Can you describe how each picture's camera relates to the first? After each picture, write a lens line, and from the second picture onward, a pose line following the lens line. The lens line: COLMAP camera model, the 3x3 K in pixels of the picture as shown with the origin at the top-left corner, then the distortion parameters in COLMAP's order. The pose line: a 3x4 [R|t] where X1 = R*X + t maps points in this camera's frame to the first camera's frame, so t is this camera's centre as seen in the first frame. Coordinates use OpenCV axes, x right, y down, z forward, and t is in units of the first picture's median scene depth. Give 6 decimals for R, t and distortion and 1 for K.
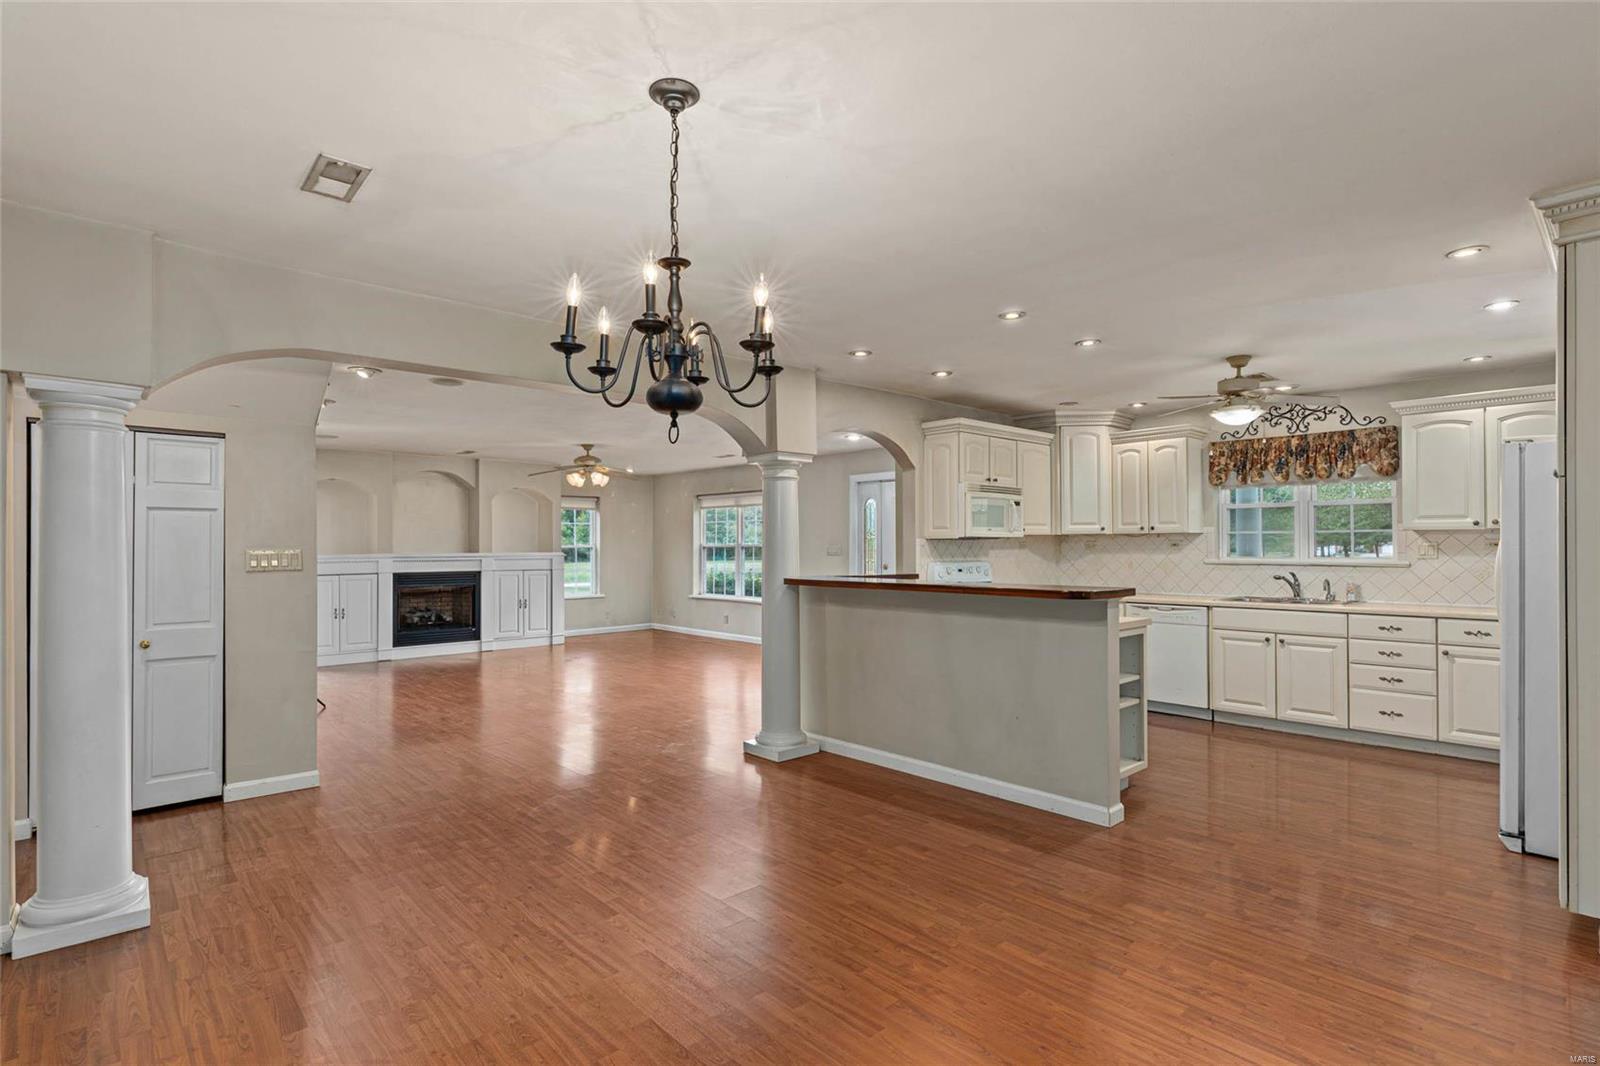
lens RADIAL K [[785.8, 0, 794.8], [0, 785.8, 540.4], [0, 0, 1]] dist [-0.002138, -0.000231]
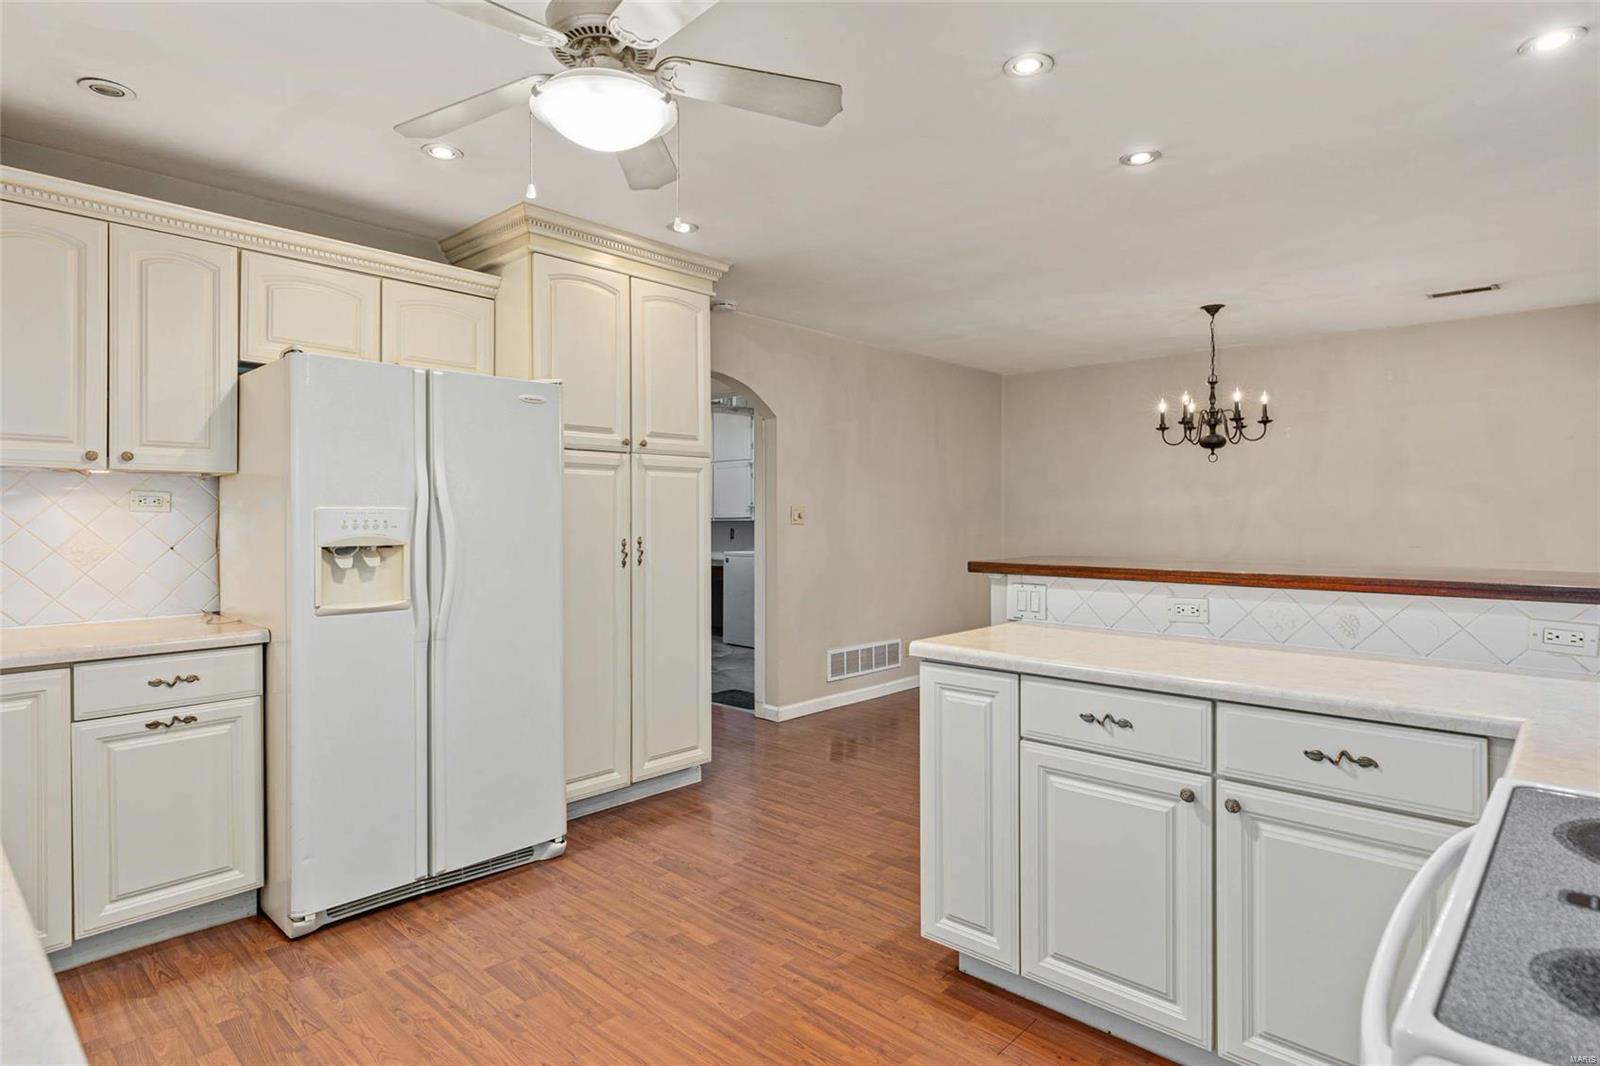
lens RADIAL K [[858.1, 0, 797.2], [0, 858.1, 519.8], [0, 0, 1]] dist [0.019529, 0.000268]
pose [[-0.996647, 0.003533, -0.081750, 0.421427], [0.003695, 0.999992, -0.001824, 0.014888], [0.081743, -0.002120, -0.996651, 1.139758]]
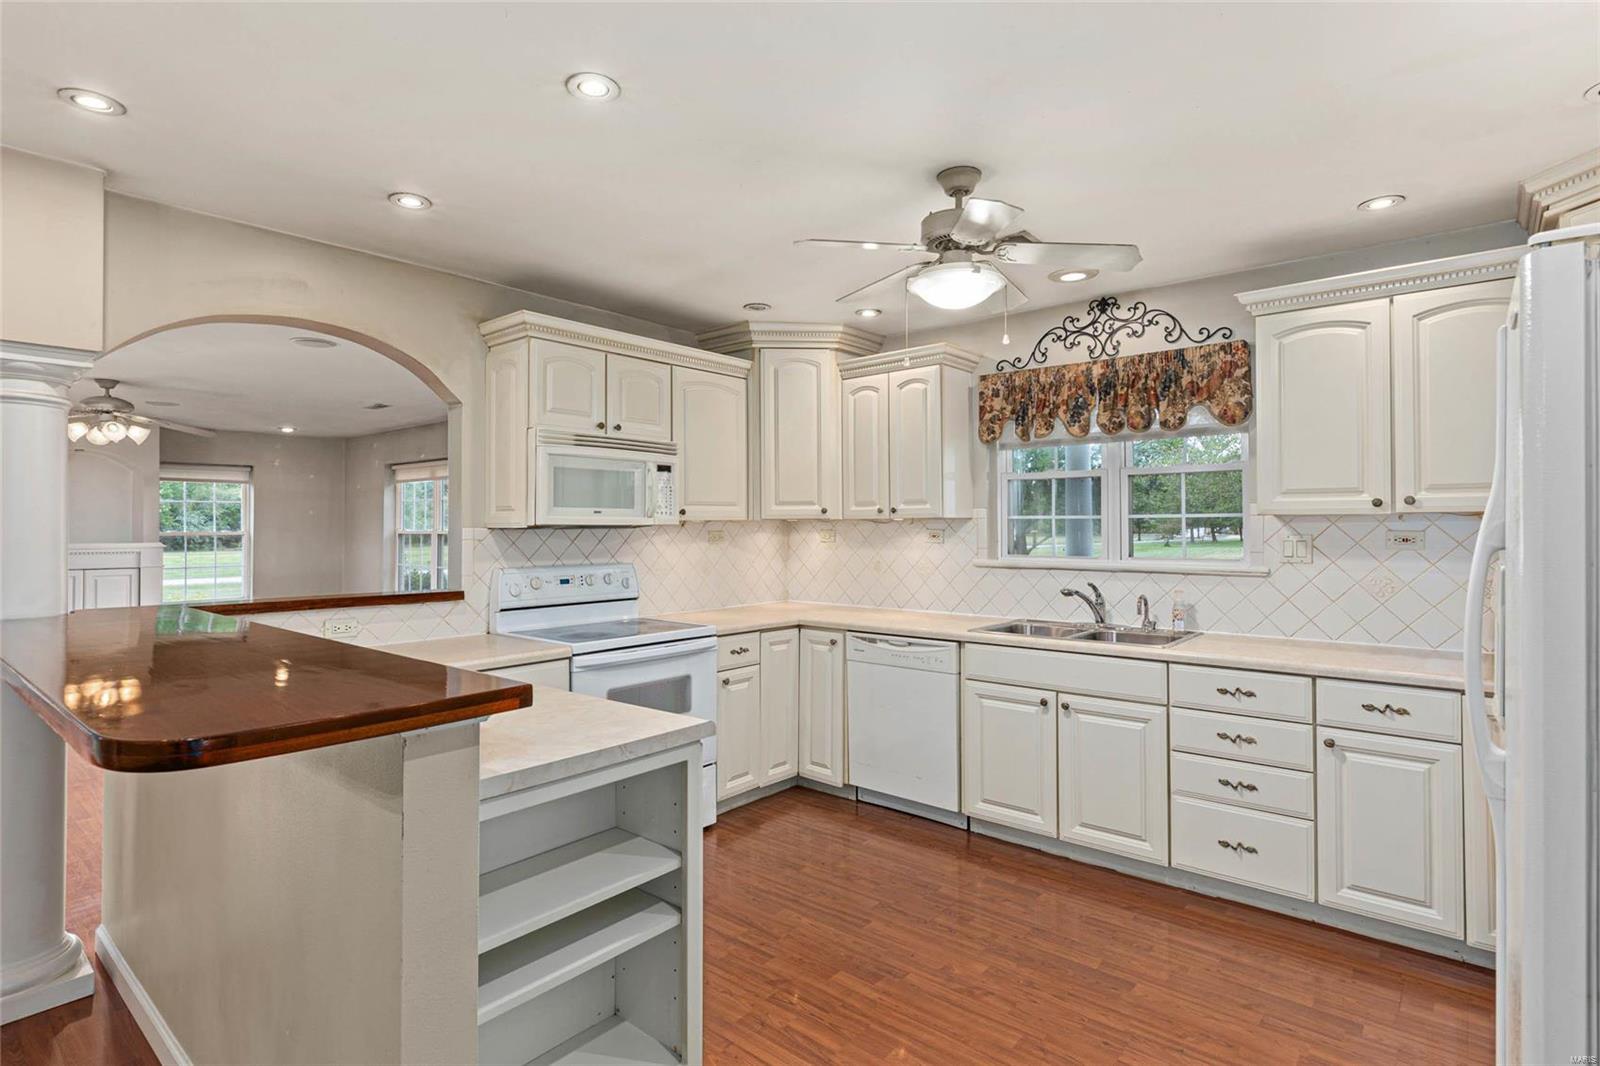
lens RADIAL K [[793.9, 0, 797.5], [0, 793.9, 519.9], [0, 0, 1]] dist [0.001057, -0.000116]
pose [[0.991808, 0.000697, 0.127738, 0.327336], [-0.000325, 0.999996, -0.002931, -0.006653], [-0.127739, 0.002865, 0.991804, 0.416299]]
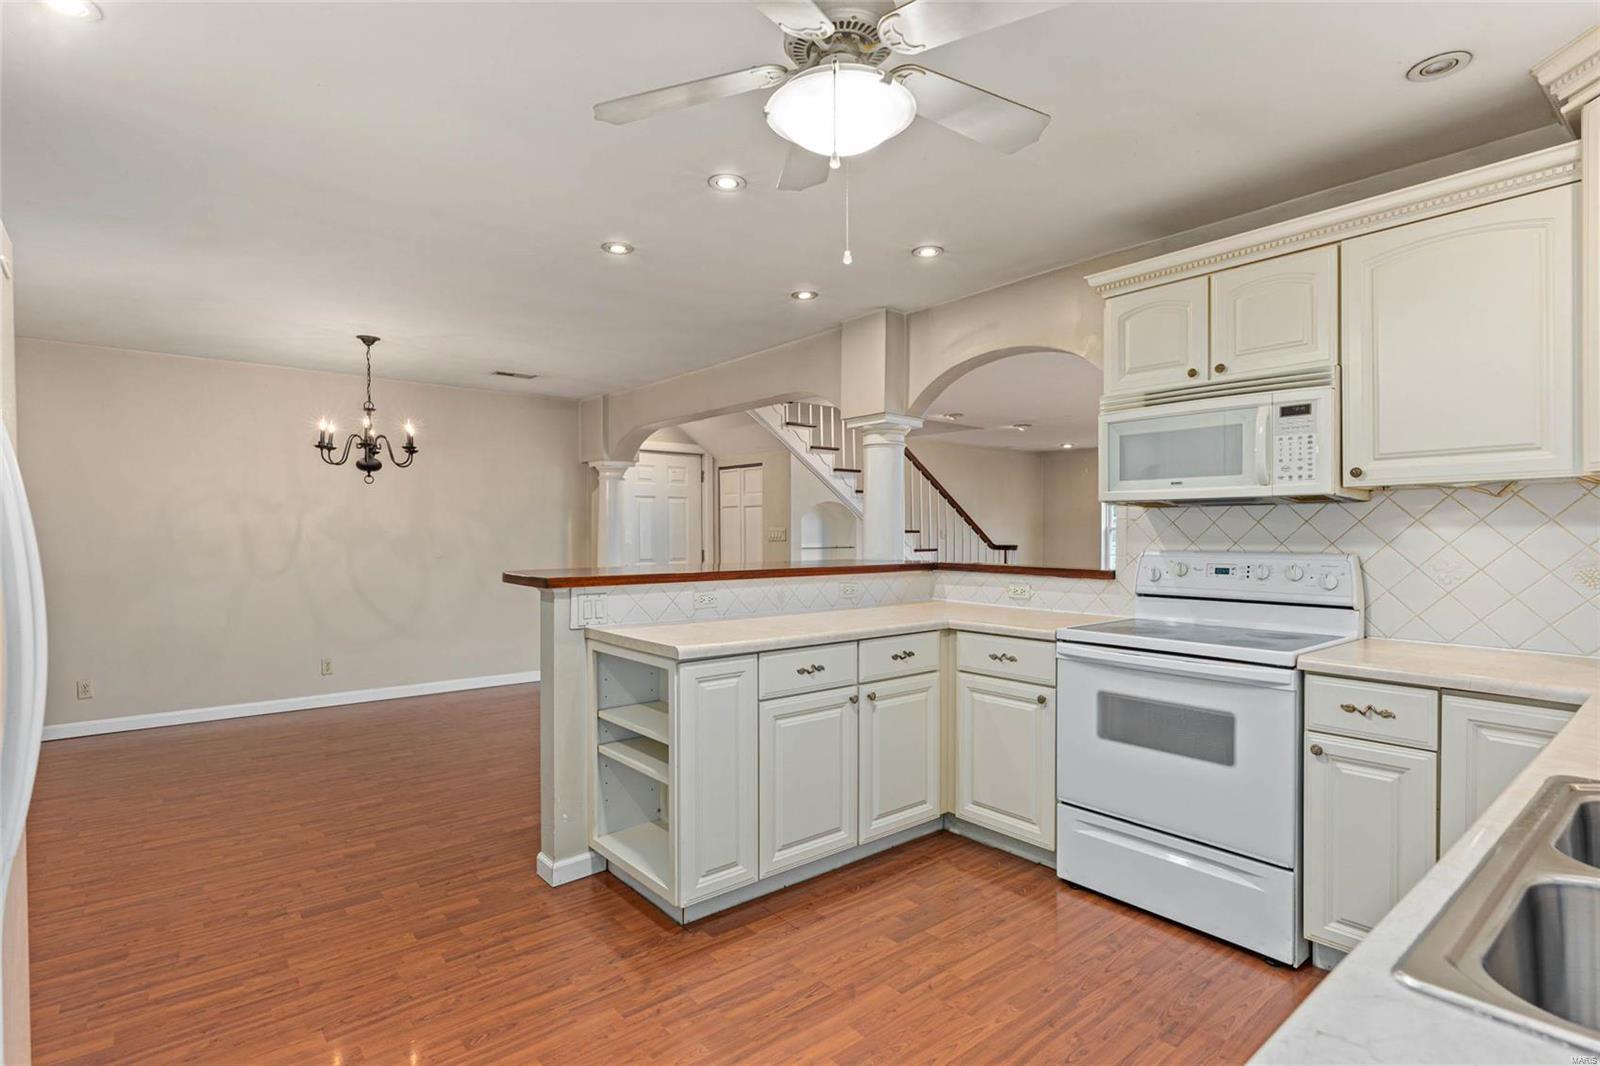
lens RADIAL K [[785.8, 0, 794.8], [0, 785.8, 540.4], [0, 0, 1]] dist [-0.002138, -0.000231]
pose [[-0.054303, 0.012740, -0.998443, 0.740278], [0.010561, 0.999870, 0.012184, 0.012062], [0.998469, -0.009883, -0.054430, 0.821092]]
